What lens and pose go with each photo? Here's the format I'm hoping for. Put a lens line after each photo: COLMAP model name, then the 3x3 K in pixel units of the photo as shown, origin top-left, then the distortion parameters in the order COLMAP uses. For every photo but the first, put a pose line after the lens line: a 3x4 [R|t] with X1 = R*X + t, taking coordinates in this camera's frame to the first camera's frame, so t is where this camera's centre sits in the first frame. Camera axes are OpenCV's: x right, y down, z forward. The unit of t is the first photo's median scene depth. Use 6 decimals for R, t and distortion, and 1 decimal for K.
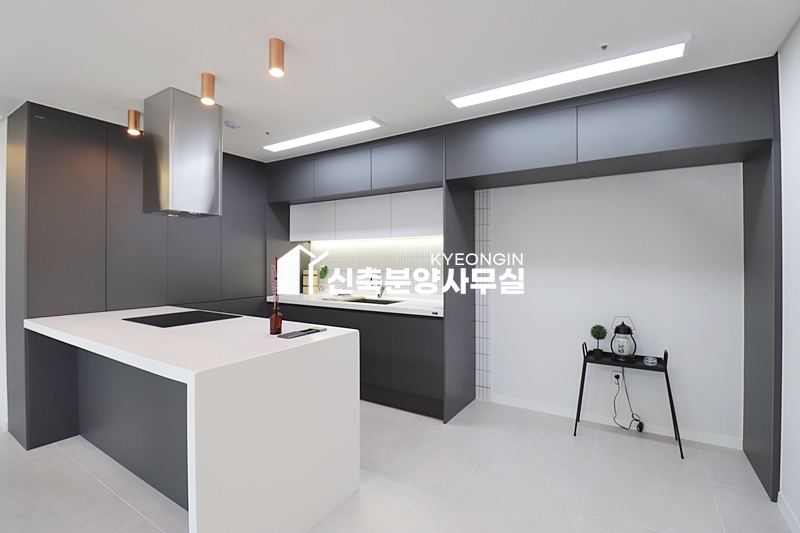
lens RADIAL K [[369.5, 0, 410.1], [0, 369.5, 258.3], [0, 0, 1]] dist [-0.006347, -0.009723]
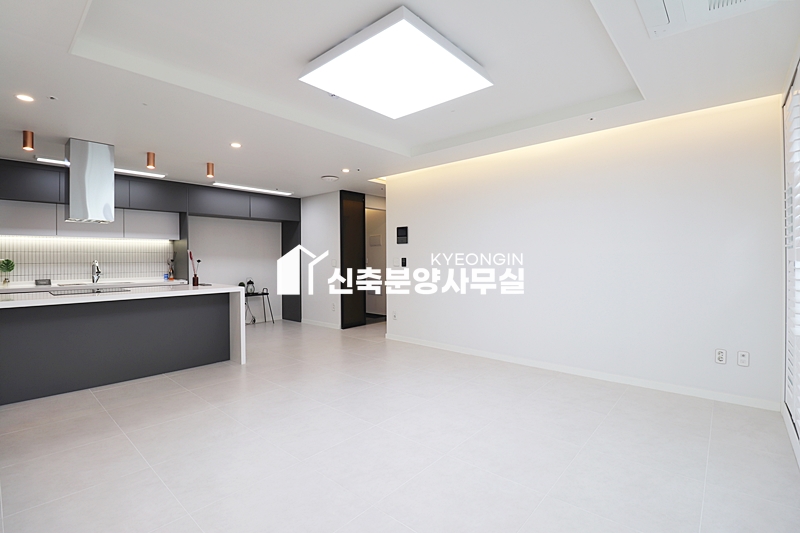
lens RADIAL K [[369.5, 0, 393.9], [0, 369.5, 263.8], [0, 0, 1]] dist [-0.006347, -0.009723]
pose [[0.187582, -0.025876, 0.981908, -1.713876], [-0.014623, 0.999469, 0.029133, -0.023285], [-0.982140, -0.019824, 0.187104, -0.433466]]
